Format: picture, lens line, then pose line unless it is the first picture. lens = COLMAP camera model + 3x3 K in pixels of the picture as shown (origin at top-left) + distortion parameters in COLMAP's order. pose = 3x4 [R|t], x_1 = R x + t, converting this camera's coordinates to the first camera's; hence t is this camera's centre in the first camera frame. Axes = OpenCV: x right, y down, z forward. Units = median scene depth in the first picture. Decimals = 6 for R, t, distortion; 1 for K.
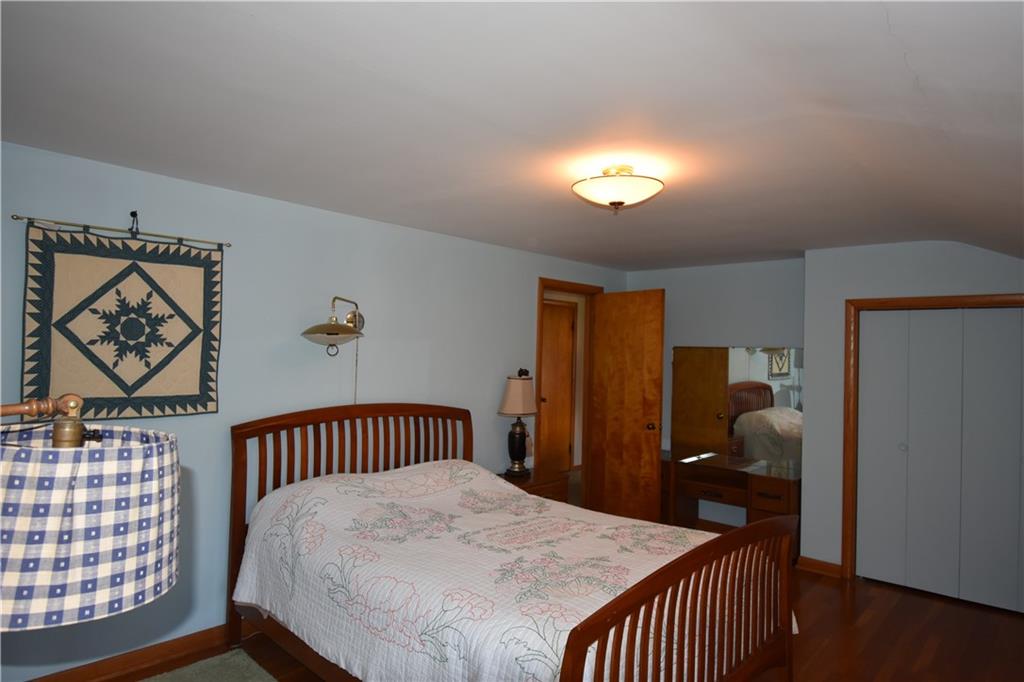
lens RADIAL K [[611.7, 0, 513.4], [0, 611.7, 339.5], [0, 0, 1]] dist [0.028186, -0.041483]
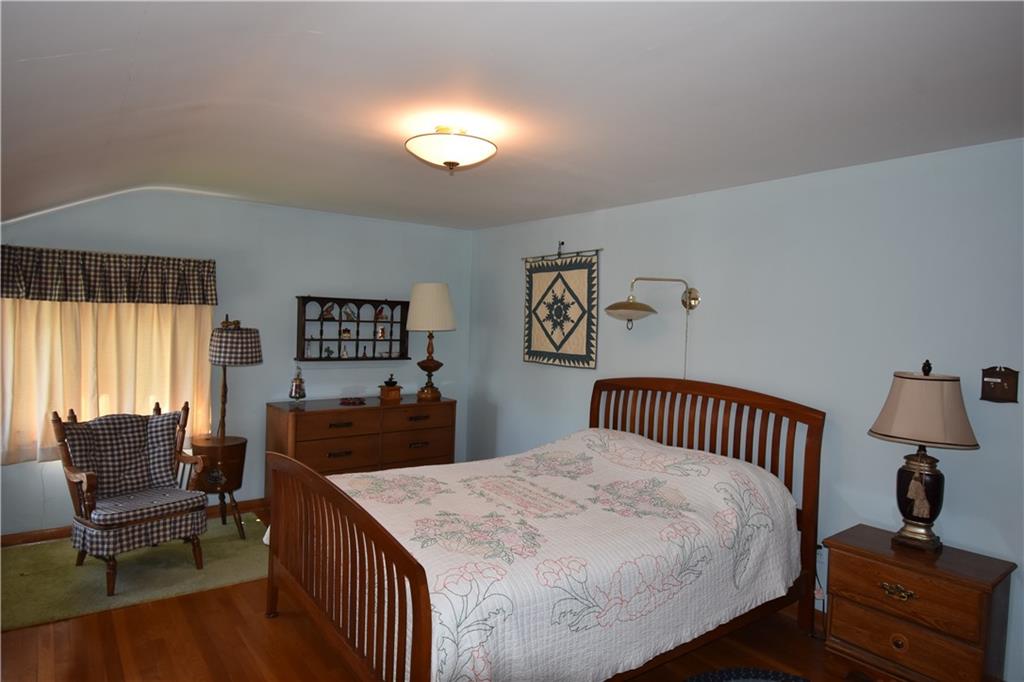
lens RADIAL K [[611.7, 0, 513.4], [0, 611.7, 339.5], [0, 0, 1]] dist [0.028186, -0.041483]
pose [[-0.183887, -0.000992, -0.982947, 1.028137], [-0.017720, 0.999840, 0.002306, 0.054824], [0.982788, 0.017842, -0.183875, 1.171153]]
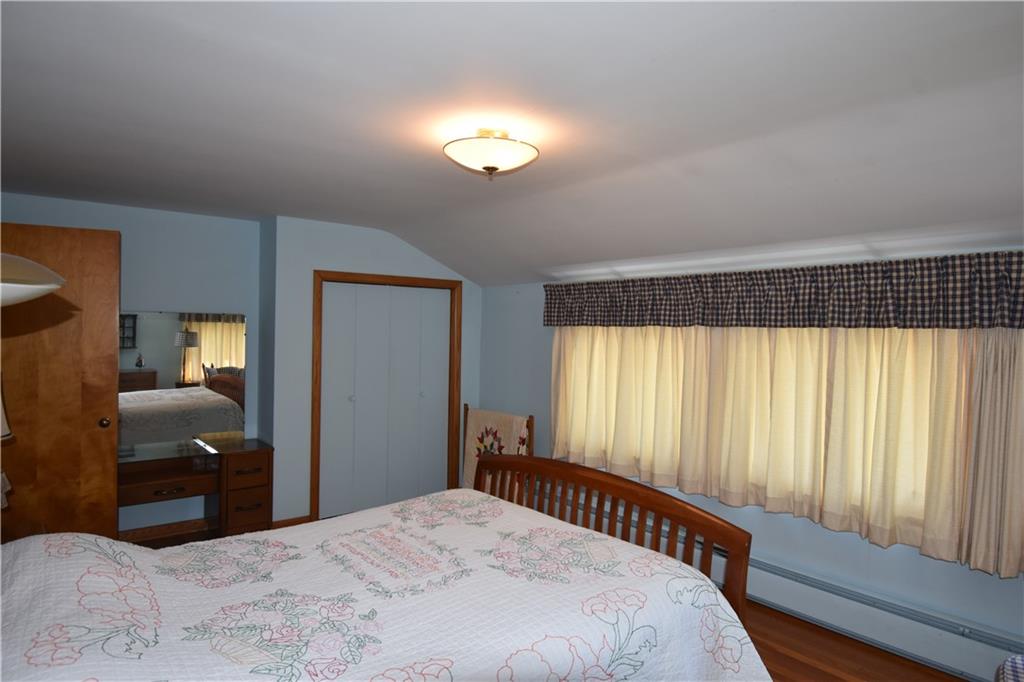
lens RADIAL K [[611.7, 0, 513.4], [0, 611.7, 339.5], [0, 0, 1]] dist [0.028186, -0.041483]
pose [[0.152615, -0.037739, 0.987565, -0.708497], [-0.028326, 0.998693, 0.042542, 0.001912], [-0.987880, -0.034466, 0.151347, 0.736407]]
